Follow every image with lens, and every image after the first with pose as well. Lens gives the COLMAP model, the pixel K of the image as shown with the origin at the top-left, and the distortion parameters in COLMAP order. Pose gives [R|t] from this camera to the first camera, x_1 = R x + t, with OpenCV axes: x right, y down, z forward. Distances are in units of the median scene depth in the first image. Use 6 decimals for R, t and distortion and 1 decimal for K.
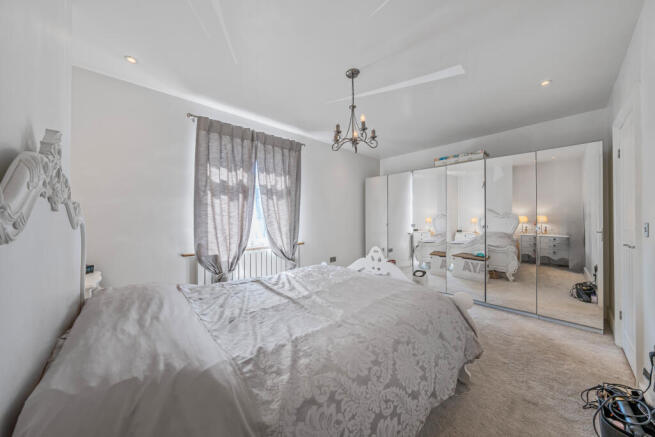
lens RADIAL K [[222.8, 0, 327.5], [0, 222.8, 218.5], [0, 0, 1]] dist [-0.000604, 0.000069]
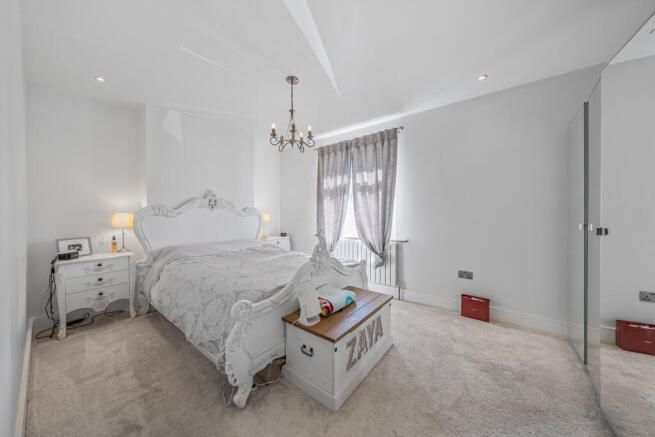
lens RADIAL K [[222.8, 0, 327.5], [0, 222.8, 218.5], [0, 0, 1]] dist [-0.000604, 0.000069]
pose [[0.165225, 0.017978, -0.986092, 0.862215], [0.002230, 0.999824, 0.018602, 0.008836], [0.986253, -0.005272, 0.165156, 0.688998]]
